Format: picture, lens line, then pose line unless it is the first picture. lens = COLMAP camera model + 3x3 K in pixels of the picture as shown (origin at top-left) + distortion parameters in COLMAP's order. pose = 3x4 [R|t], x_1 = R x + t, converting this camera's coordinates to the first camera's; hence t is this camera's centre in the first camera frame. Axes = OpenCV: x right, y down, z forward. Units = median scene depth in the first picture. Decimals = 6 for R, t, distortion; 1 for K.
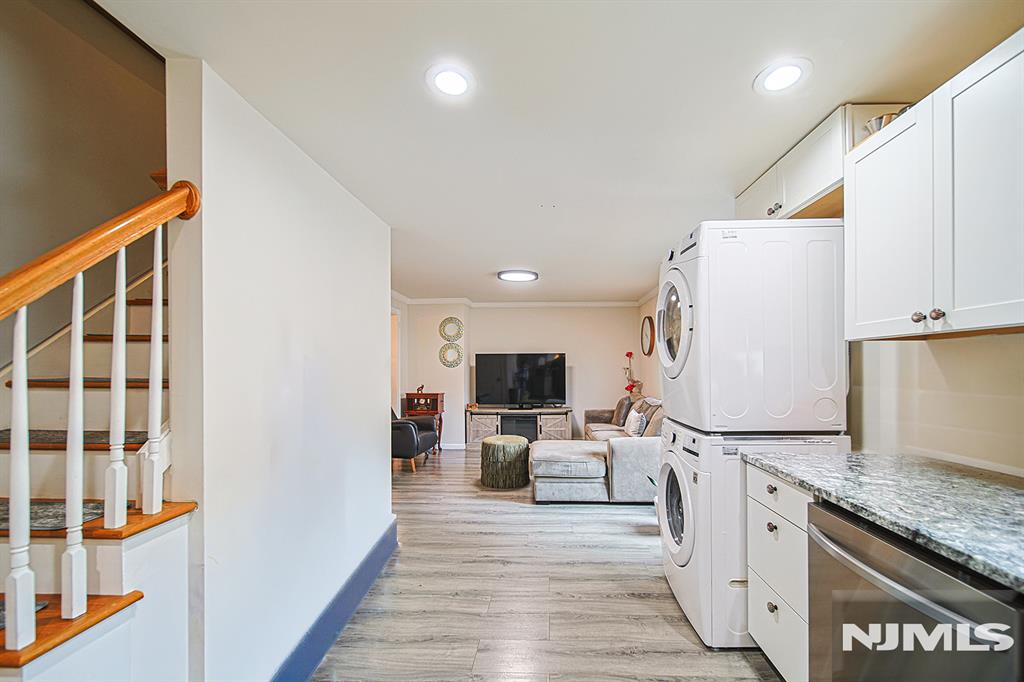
lens RADIAL K [[398.9, 0, 508.4], [0, 398.9, 361.5], [0, 0, 1]] dist [-0.000119, -0.000019]
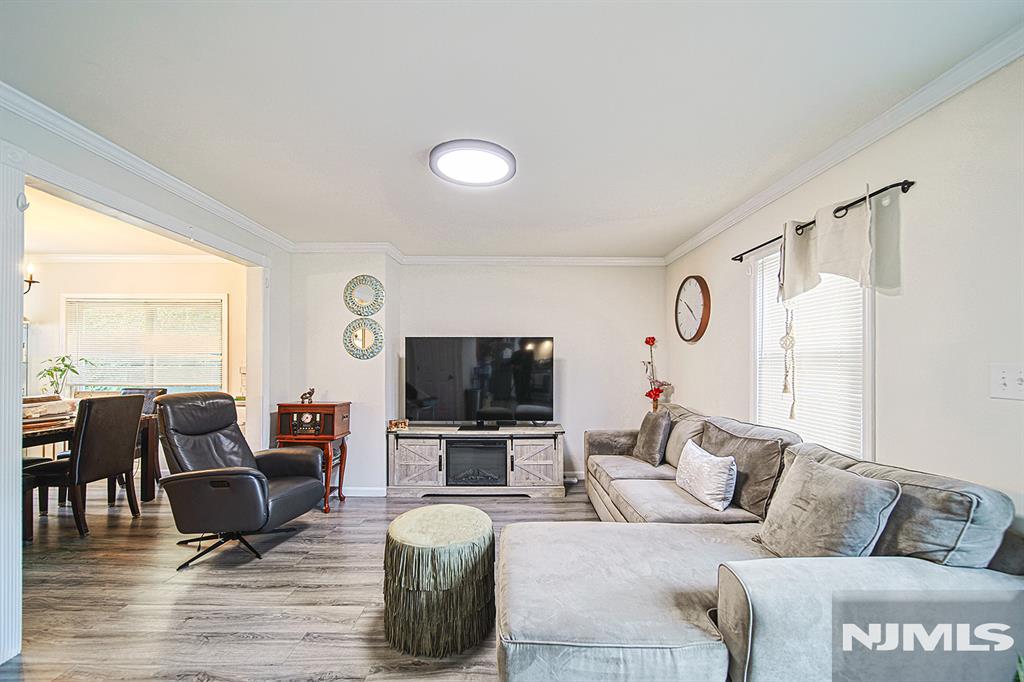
lens RADIAL K [[398.9, 0, 508.4], [0, 398.9, 361.5], [0, 0, 1]] dist [-0.000119, -0.000019]
pose [[0.995431, 0.006036, 0.095294, 0.016275], [-0.007591, 0.999844, 0.015966, 0.006969], [-0.095183, -0.016617, 0.995321, 0.396362]]
